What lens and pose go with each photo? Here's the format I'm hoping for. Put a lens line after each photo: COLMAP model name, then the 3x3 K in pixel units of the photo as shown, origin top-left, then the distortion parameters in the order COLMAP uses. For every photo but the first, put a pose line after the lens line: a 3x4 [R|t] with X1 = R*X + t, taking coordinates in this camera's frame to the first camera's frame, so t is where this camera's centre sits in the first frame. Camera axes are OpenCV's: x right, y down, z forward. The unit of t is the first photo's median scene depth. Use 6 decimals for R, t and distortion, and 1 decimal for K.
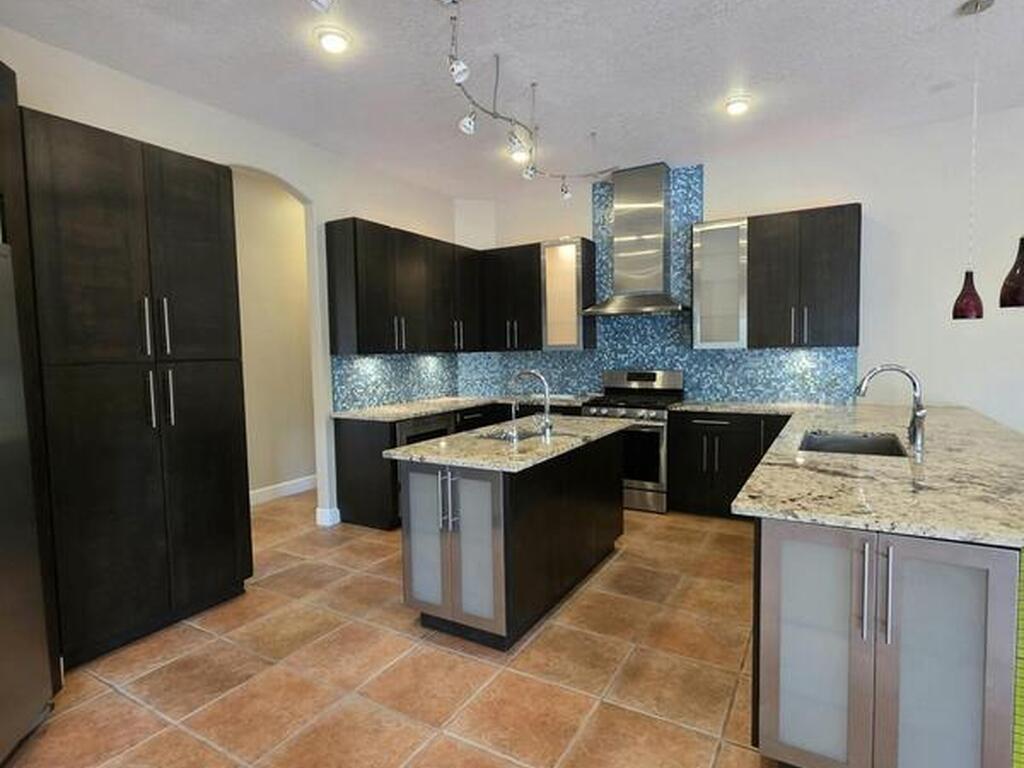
lens RADIAL K [[546.6, 0, 514.6], [0, 546.6, 381.8], [0, 0, 1]] dist [0.002522, -0.001198]
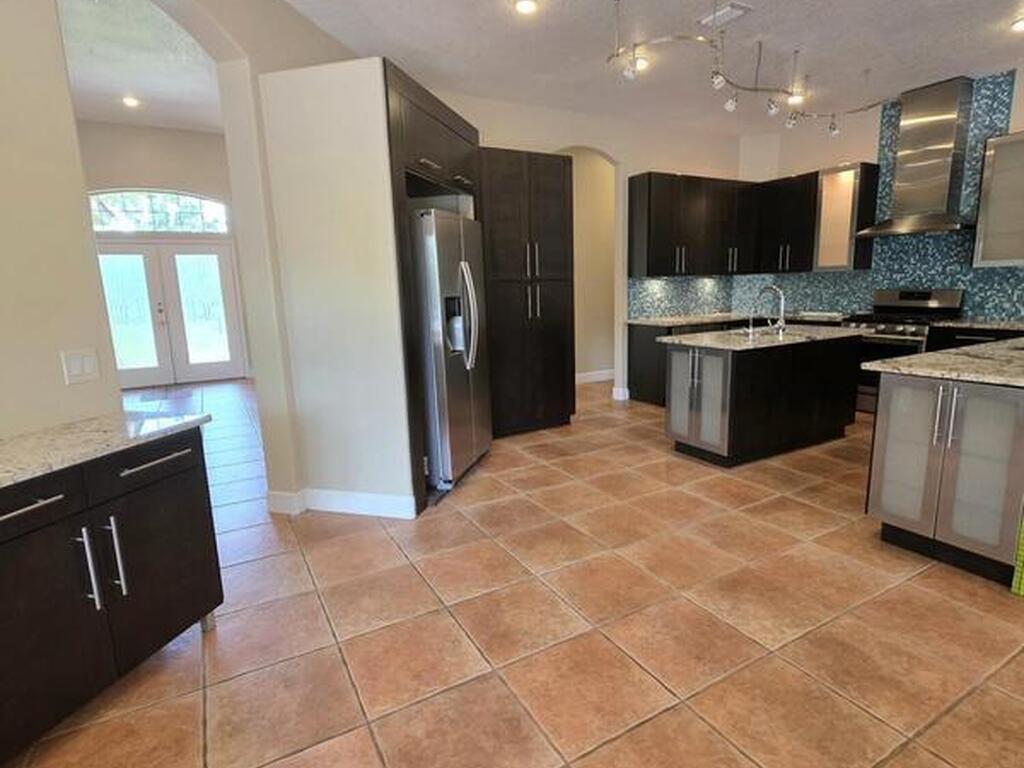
lens RADIAL K [[546.6, 0, 513.4], [0, 546.6, 383.4], [0, 0, 1]] dist [0.002522, -0.001198]
pose [[0.862882, 0.084590, -0.498276, 0.114329], [-0.016778, 0.990145, 0.139036, 0.026553], [0.505127, -0.111611, 0.855798, -0.326243]]
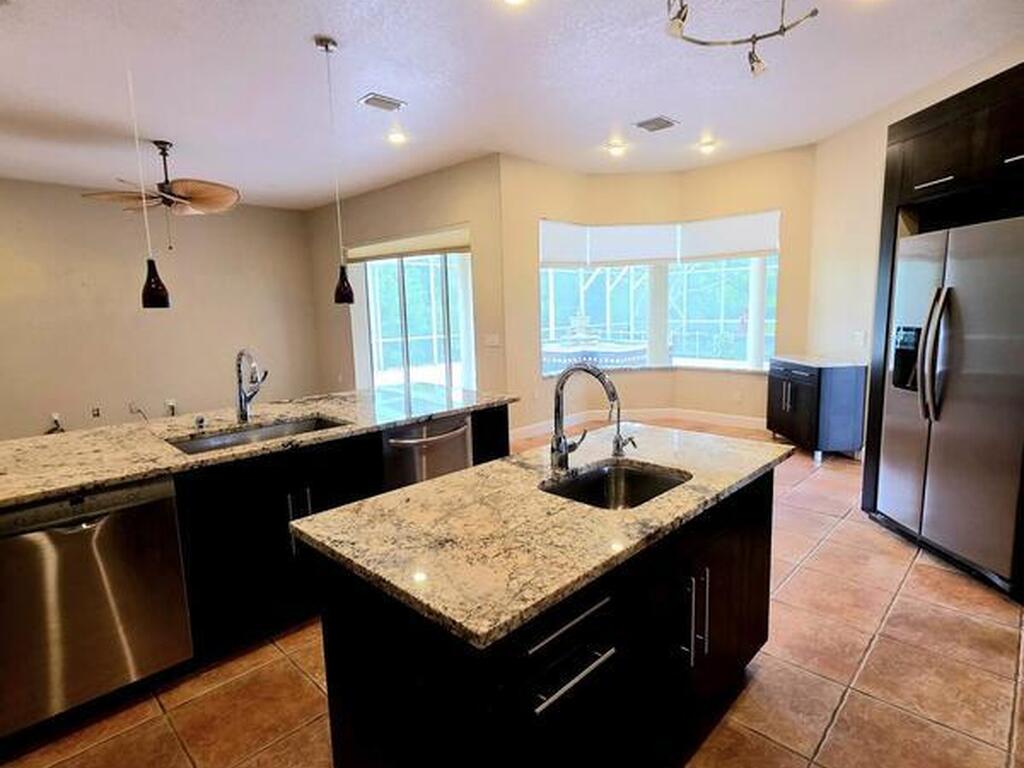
lens RADIAL K [[546.6, 0, 512.2], [0, 546.6, 384.8], [0, 0, 1]] dist [0.002522, -0.001198]
pose [[-0.969250, 0.011290, 0.245820, -0.025614], [0.060590, 0.979142, 0.193933, -0.074944], [-0.238503, 0.202864, -0.949717, 1.035154]]
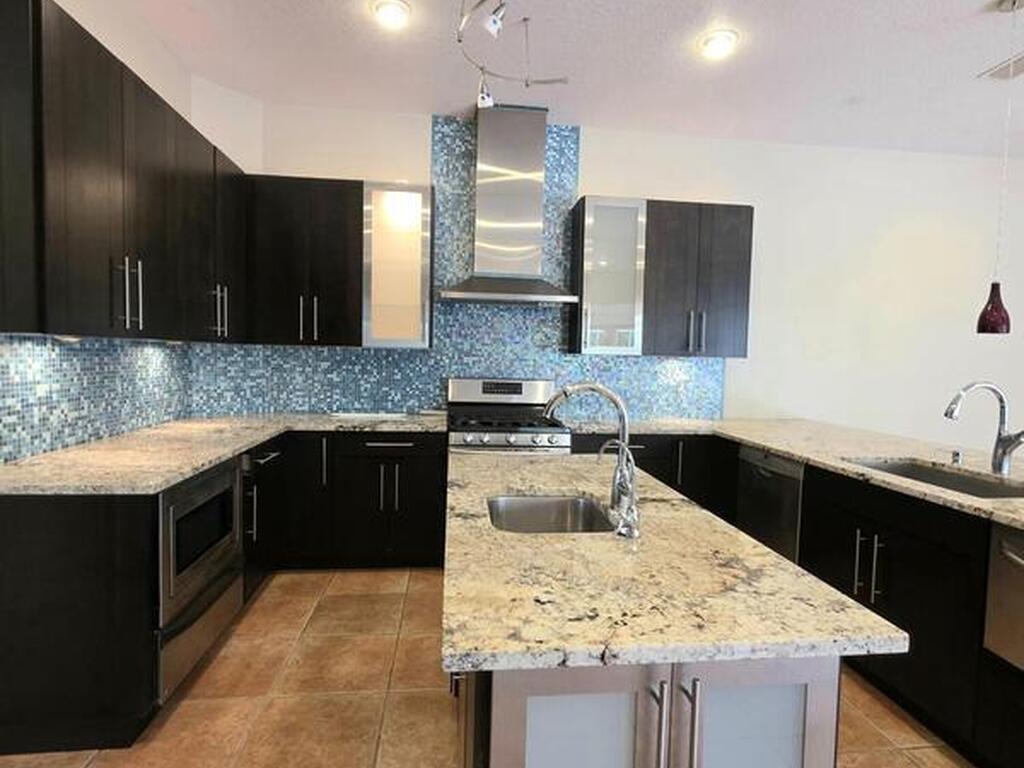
lens RADIAL K [[546.6, 0, 514.0], [0, 546.6, 382.7], [0, 0, 1]] dist [0.002522, -0.001198]
pose [[0.799828, 0.008970, 0.600162, -0.223844], [-0.004508, 0.999950, -0.008937, -0.010150], [-0.600213, 0.004442, 0.799828, 0.421139]]
